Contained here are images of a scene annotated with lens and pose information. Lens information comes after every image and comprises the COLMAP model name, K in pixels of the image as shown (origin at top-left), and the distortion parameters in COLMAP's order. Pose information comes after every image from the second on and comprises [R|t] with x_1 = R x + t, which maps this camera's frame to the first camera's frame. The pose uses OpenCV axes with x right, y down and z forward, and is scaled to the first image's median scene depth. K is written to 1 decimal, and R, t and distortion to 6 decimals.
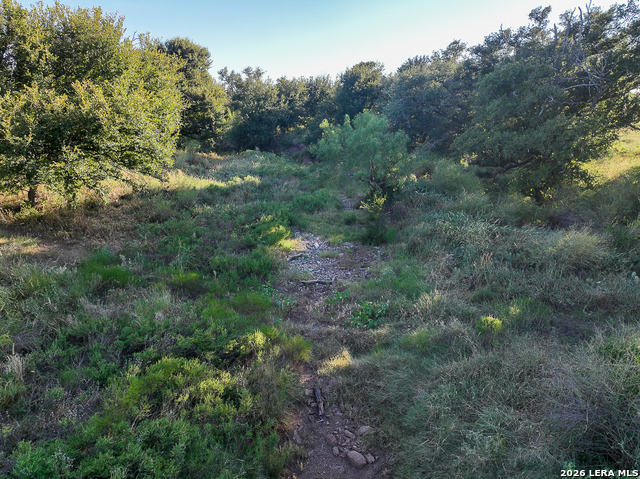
lens RADIAL K [[454.8, 0, 319.4], [0, 454.8, 238.7], [0, 0, 1]] dist [-0.009794, 0.028661]
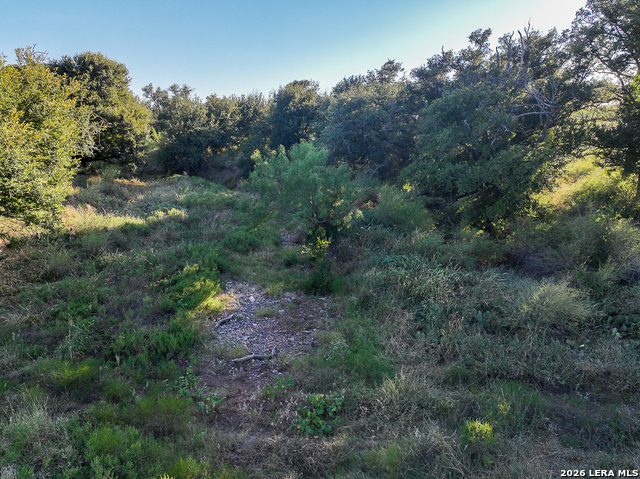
lens RADIAL K [[454.8, 0, 321.1], [0, 454.8, 238.6], [0, 0, 1]] dist [-0.009794, 0.028661]
pose [[0.989964, -0.037264, 0.136321, 0.009674], [0.041481, 0.998741, -0.028222, -0.067832], [-0.135097, 0.033593, 0.990263, 0.136729]]
